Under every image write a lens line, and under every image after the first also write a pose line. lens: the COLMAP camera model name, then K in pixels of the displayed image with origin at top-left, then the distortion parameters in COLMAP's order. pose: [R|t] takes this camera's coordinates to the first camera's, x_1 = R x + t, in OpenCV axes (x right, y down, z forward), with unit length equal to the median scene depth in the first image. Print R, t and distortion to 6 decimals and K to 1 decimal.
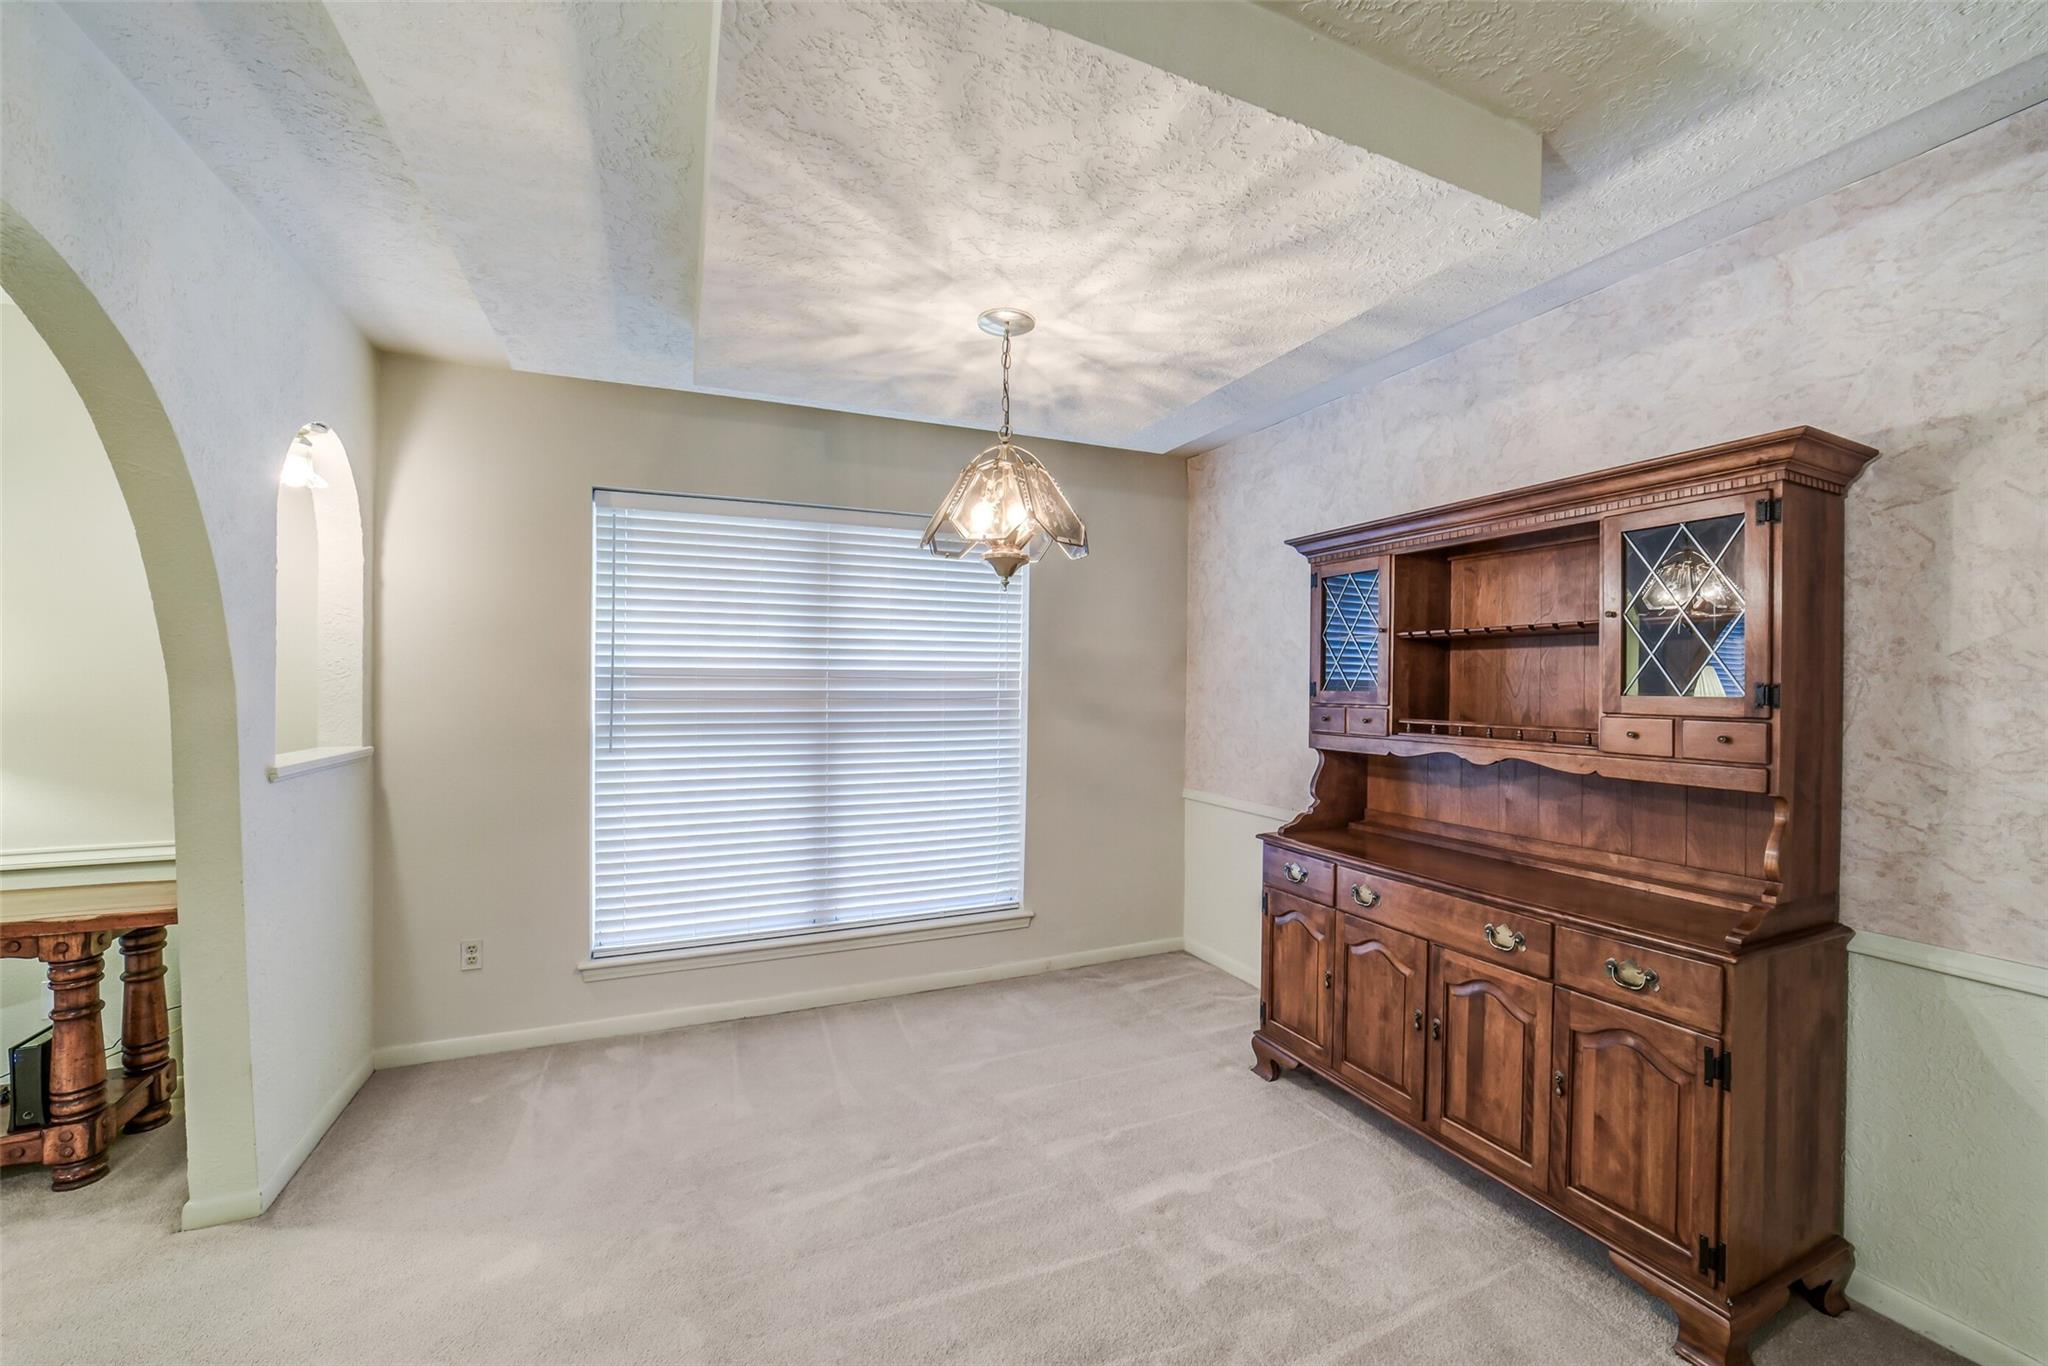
lens RADIAL K [[802.6, 0, 1033.0], [0, 802.6, 685.3], [0, 0, 1]] dist [-0.024990, 0.004652]
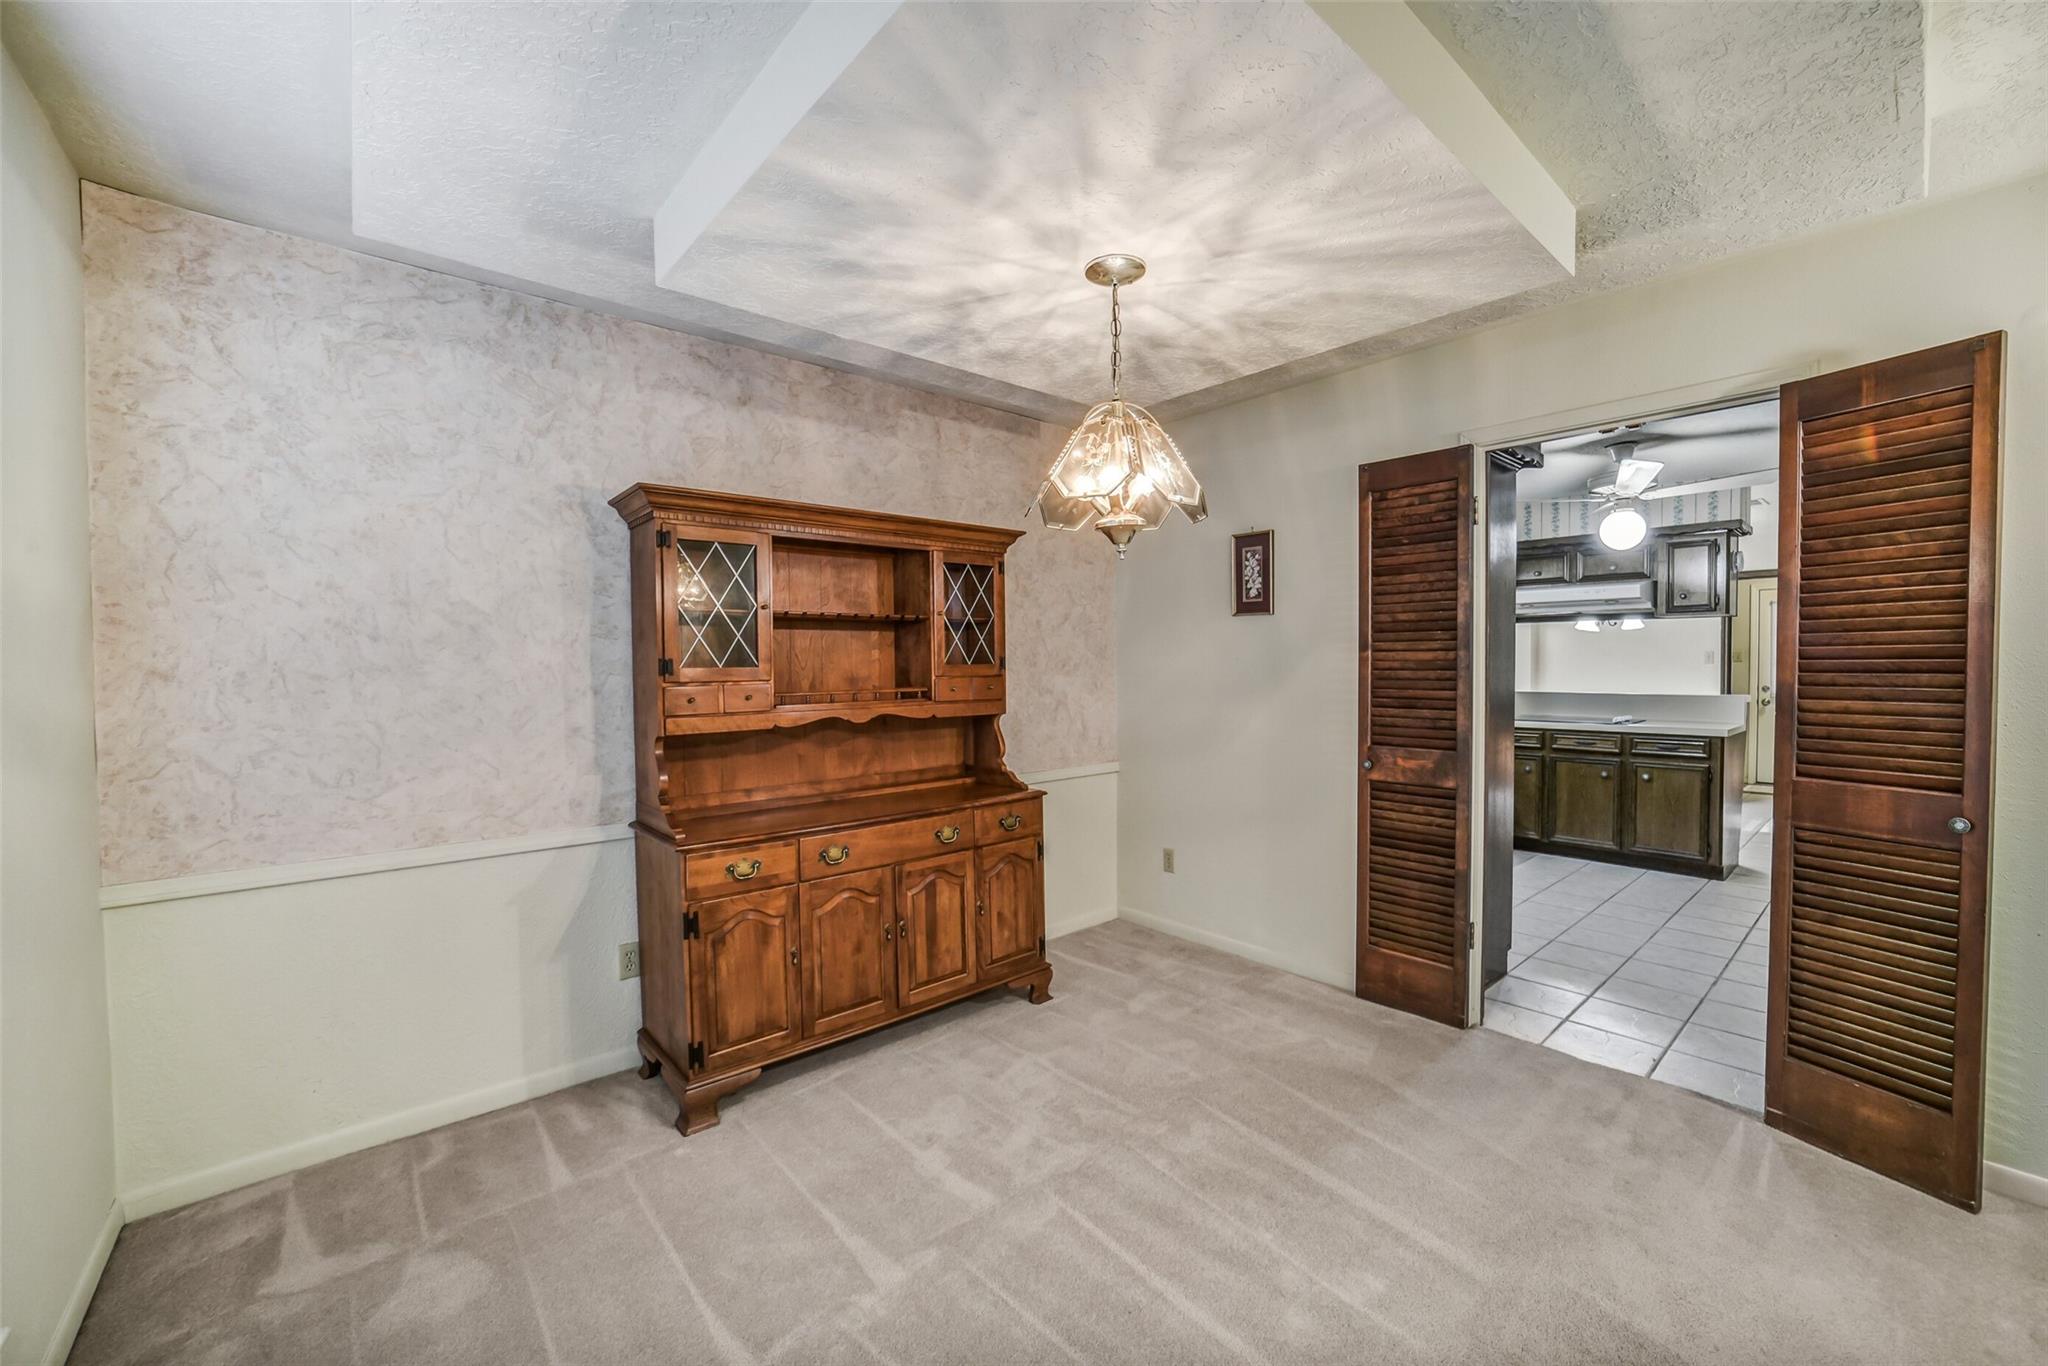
lens RADIAL K [[802.6, 0, 1039.0], [0, 802.6, 683.0], [0, 0, 1]] dist [-0.024990, 0.004652]
pose [[-0.290901, -0.032128, 0.956214, -0.767846], [0.009086, 0.999298, 0.036340, -0.007157], [-0.956710, 0.019259, -0.290404, 1.148821]]
